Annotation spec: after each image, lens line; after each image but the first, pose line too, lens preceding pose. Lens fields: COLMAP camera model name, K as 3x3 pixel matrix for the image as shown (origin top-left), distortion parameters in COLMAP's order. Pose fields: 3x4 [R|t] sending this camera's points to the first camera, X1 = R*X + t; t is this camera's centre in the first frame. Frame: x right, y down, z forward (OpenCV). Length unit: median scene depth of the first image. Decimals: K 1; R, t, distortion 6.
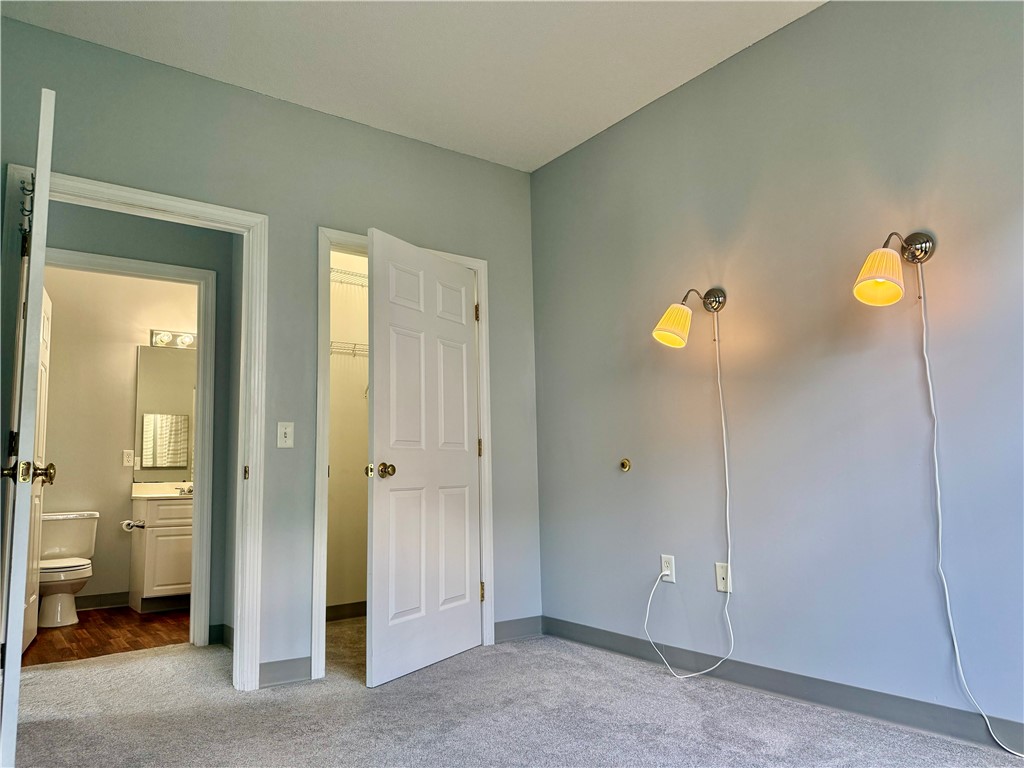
lens RADIAL K [[727.9, 0, 511.4], [0, 727.9, 389.7], [0, 0, 1]] dist [0.049733, -0.039886]
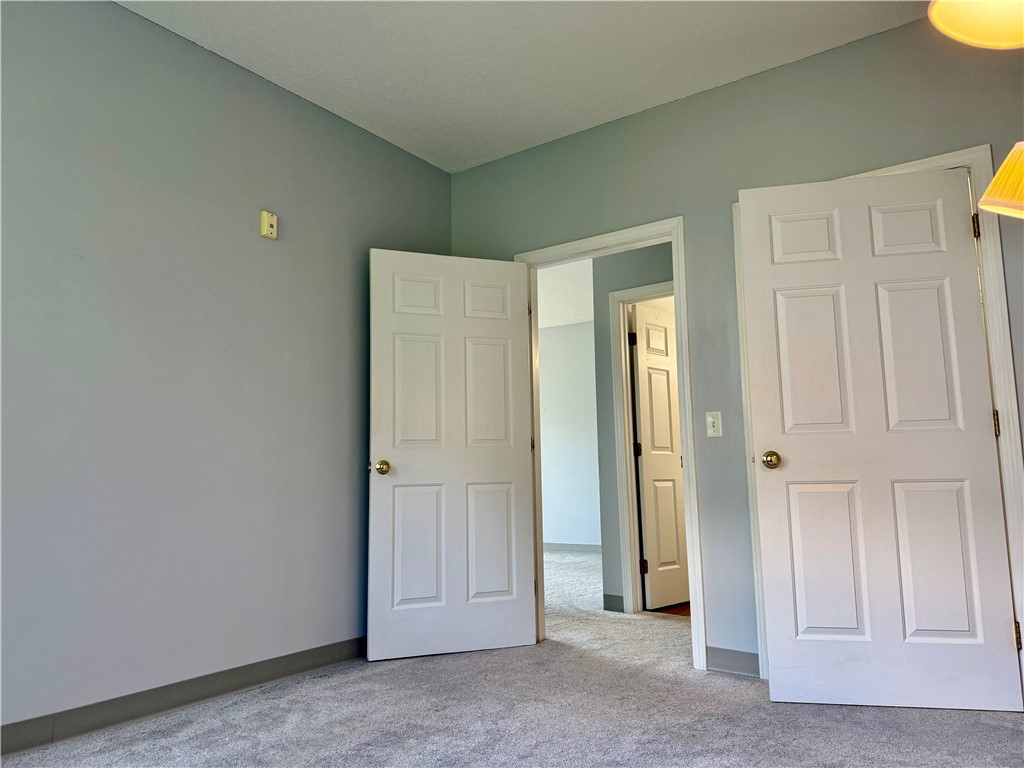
lens RADIAL K [[727.9, 0, 511.5], [0, 727.9, 384.0], [0, 0, 1]] dist [0.049733, -0.039886]
pose [[0.300332, -0.105042, -0.948033, 0.593788], [0.131449, 0.988992, -0.067938, 0.040414], [0.944734, -0.104214, 0.310834, 0.453252]]
